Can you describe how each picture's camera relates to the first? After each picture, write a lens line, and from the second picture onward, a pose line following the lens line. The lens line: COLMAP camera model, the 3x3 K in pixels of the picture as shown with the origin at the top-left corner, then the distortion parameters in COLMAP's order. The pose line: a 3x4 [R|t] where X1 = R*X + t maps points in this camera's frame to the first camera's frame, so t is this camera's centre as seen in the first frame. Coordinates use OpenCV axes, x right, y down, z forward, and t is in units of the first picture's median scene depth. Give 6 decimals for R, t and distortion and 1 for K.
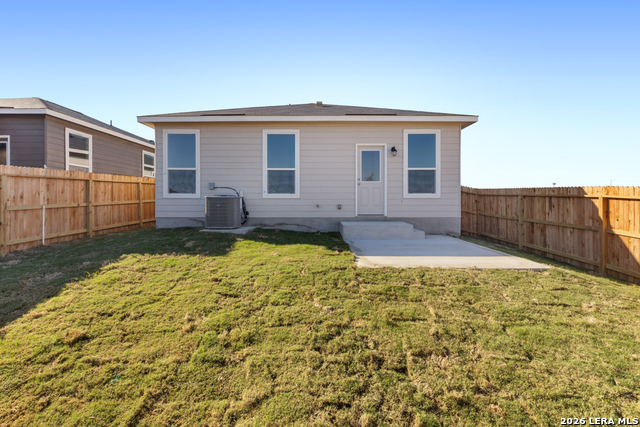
lens RADIAL K [[288.3, 0, 321.5], [0, 288.3, 202.2], [0, 0, 1]] dist [0.001487, 0.000200]
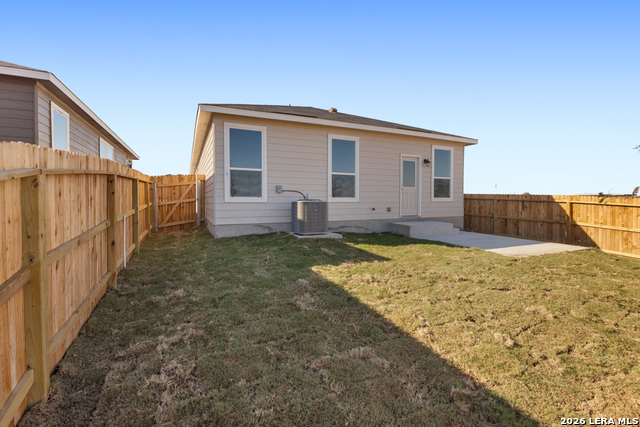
lens RADIAL K [[288.3, 0, 321.5], [0, 288.3, 202.2], [0, 0, 1]] dist [0.001487, 0.000200]
pose [[0.904358, -0.004139, 0.426755, -0.654627], [-0.000125, 0.999950, 0.009964, -0.023190], [-0.426775, -0.009064, 0.904312, 0.098452]]
